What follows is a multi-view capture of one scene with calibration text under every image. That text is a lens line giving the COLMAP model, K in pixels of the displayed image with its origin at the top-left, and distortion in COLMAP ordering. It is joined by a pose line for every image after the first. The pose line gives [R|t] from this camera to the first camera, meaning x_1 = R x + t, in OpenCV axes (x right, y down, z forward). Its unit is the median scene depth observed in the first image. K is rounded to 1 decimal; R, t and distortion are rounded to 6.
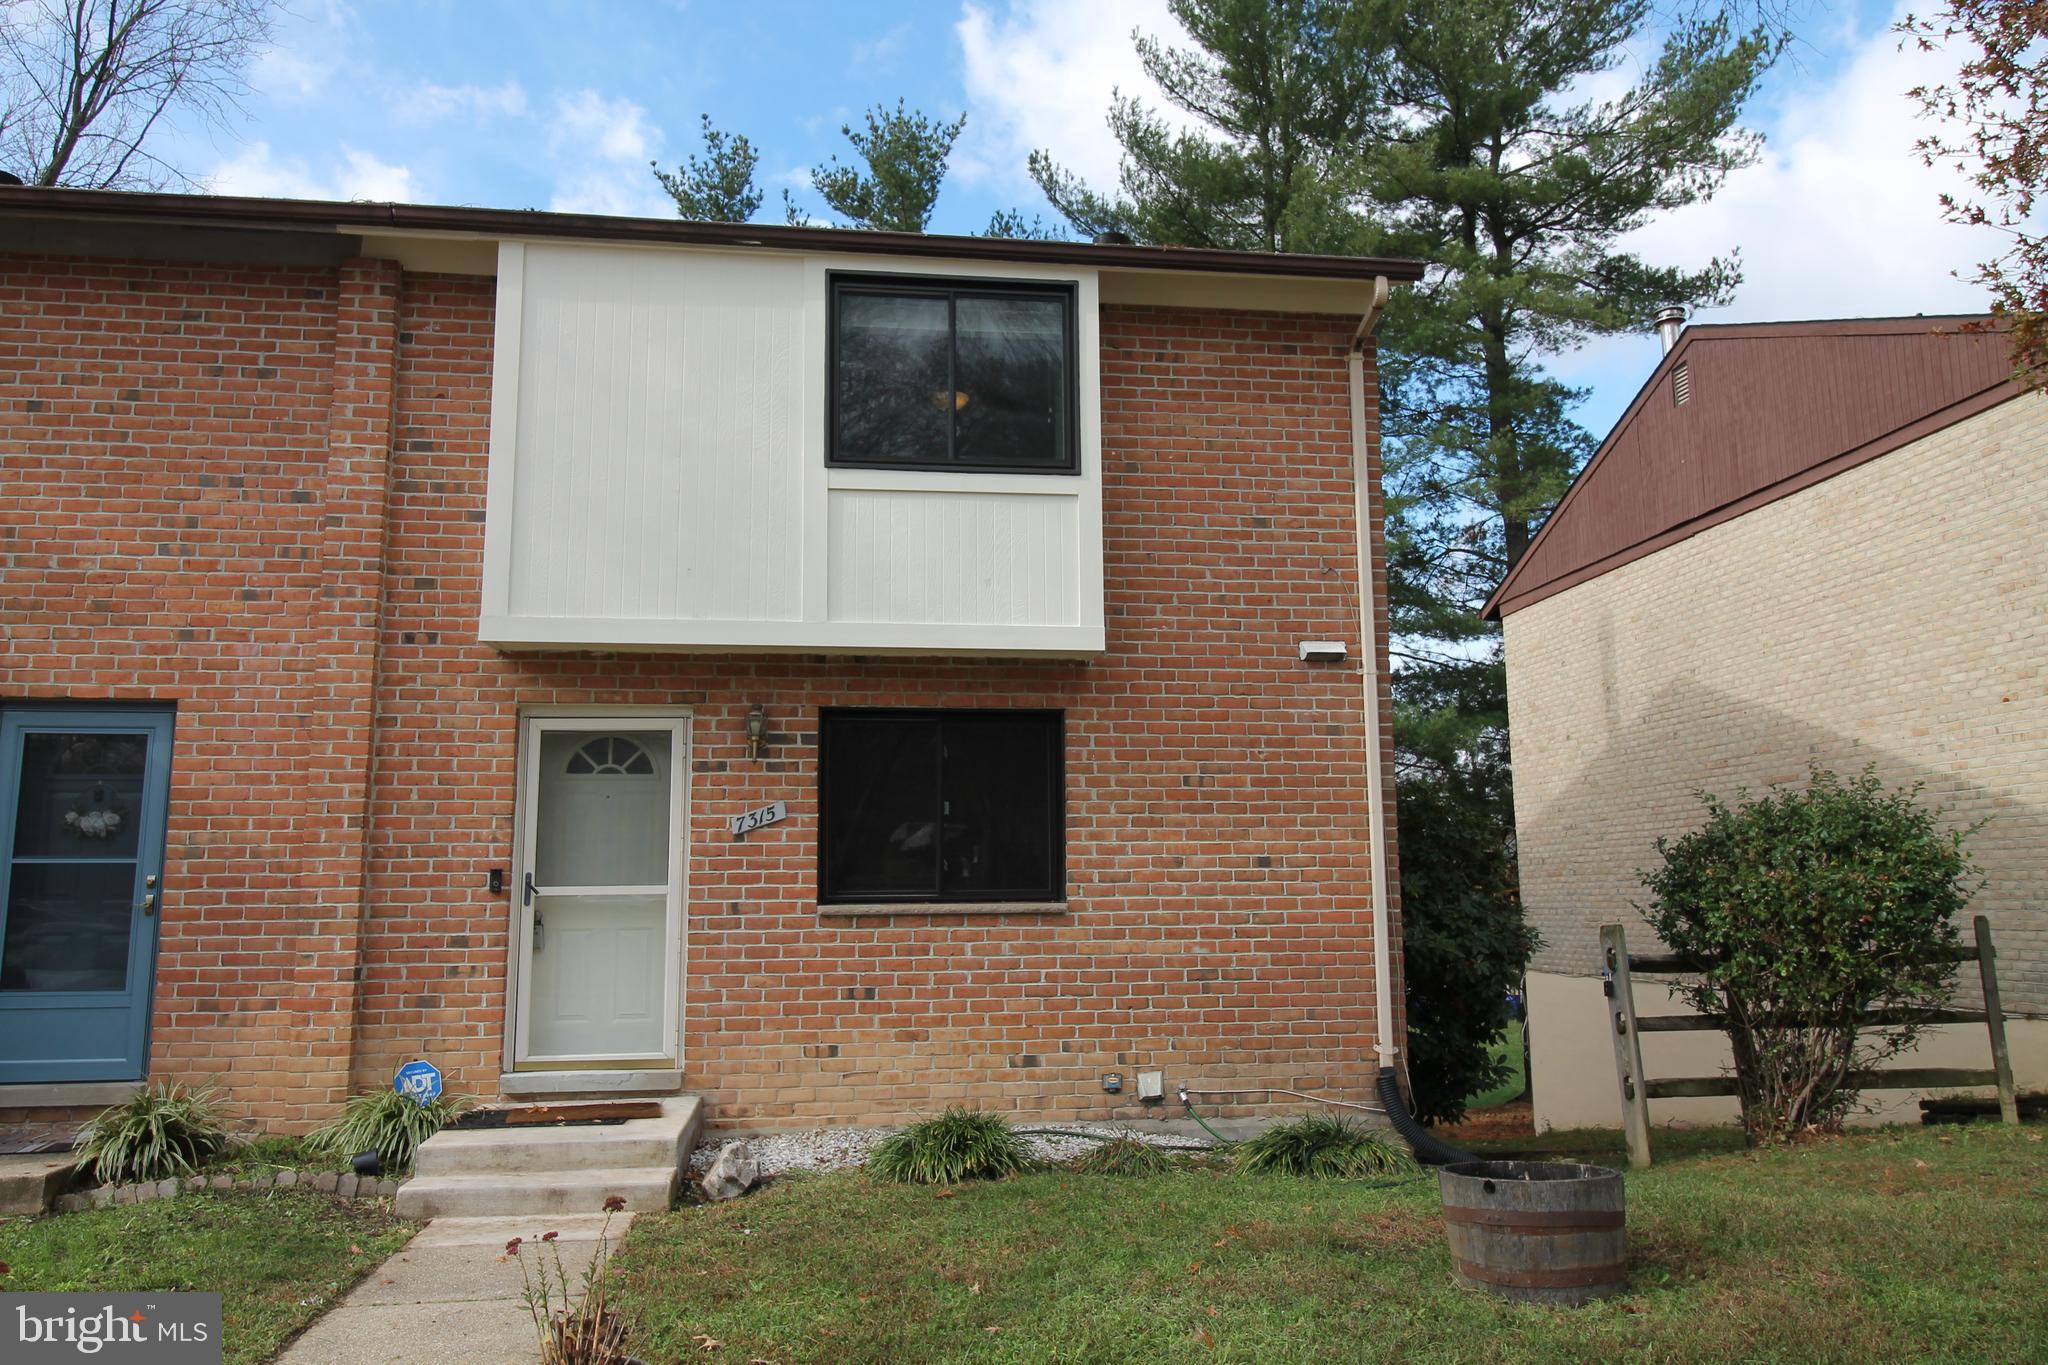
lens RADIAL K [[1516.1, 0, 1024.8], [0, 1516.1, 679.4], [0, 0, 1]] dist [0.002956, 0.003144]
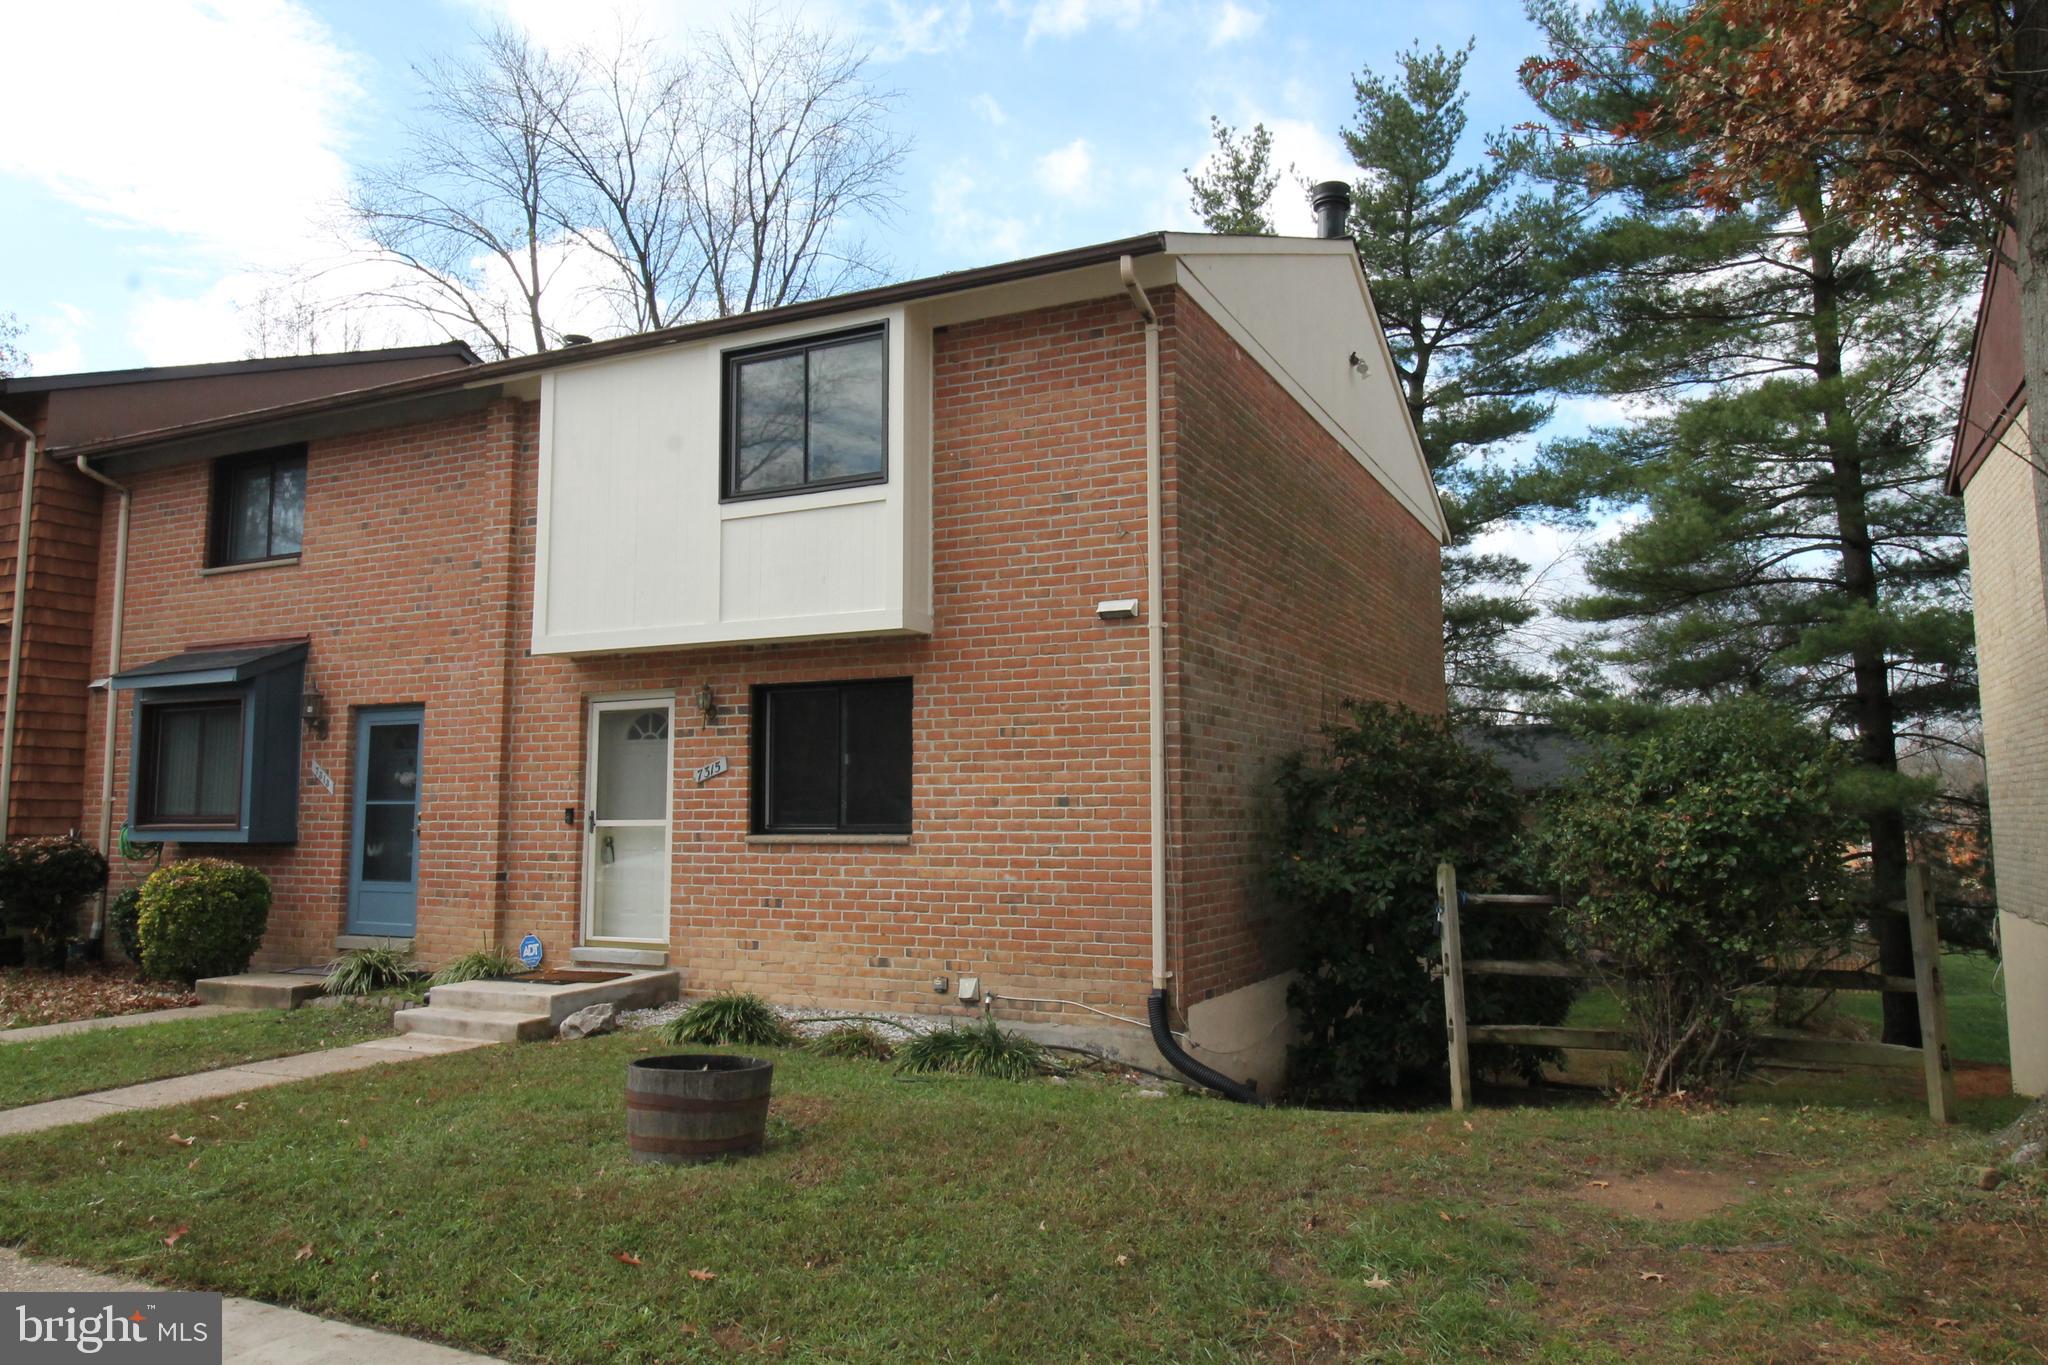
lens RADIAL K [[1403.2, 0, 1024.4], [0, 1403.2, 678.8], [0, 0, 1]] dist [0.004046, -0.000314]
pose [[0.826744, -0.048951, -0.560444, 0.742685], [0.078909, 0.996449, 0.029371, -0.003933], [0.557017, -0.068507, 0.827671, 0.128124]]
